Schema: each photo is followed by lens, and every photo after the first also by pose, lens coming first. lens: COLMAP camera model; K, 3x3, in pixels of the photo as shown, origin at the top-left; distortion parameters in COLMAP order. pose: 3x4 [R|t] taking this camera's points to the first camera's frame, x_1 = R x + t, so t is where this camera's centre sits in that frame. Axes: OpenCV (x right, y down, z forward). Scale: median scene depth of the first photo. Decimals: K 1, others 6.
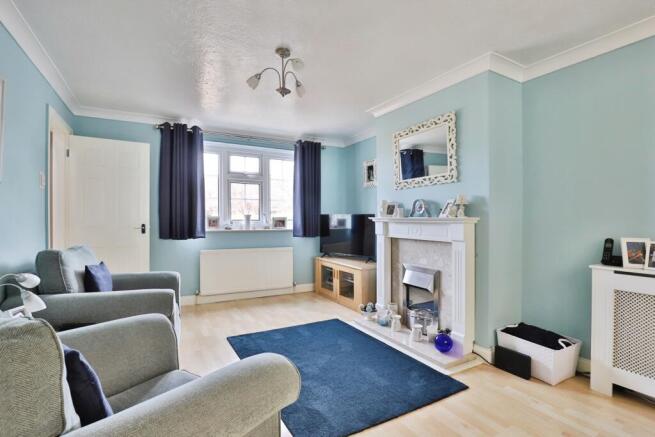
lens RADIAL K [[321.2, 0, 327.5], [0, 321.2, 218.5], [0, 0, 1]] dist [-0.000356, -0.000269]
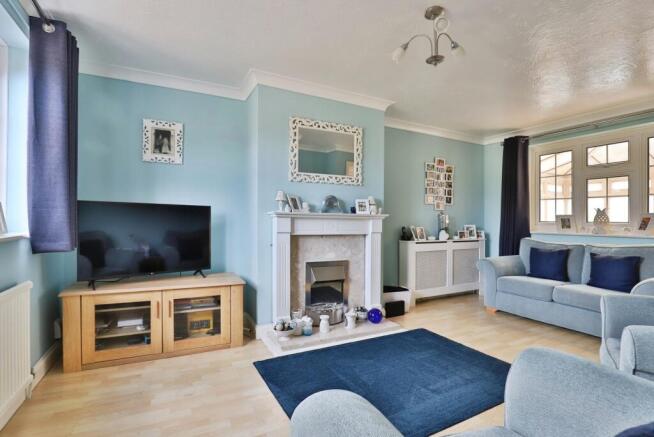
lens RADIAL K [[320.7, 0, 327.0], [0, 320.7, 218.5], [0, 0, 1]] dist [-0.000356, -0.000269]
pose [[0.031640, 0.004454, 0.999489, -0.769395], [-0.012751, 0.999910, -0.004053, 0.017875], [-0.999418, -0.012616, 0.031694, 1.005719]]
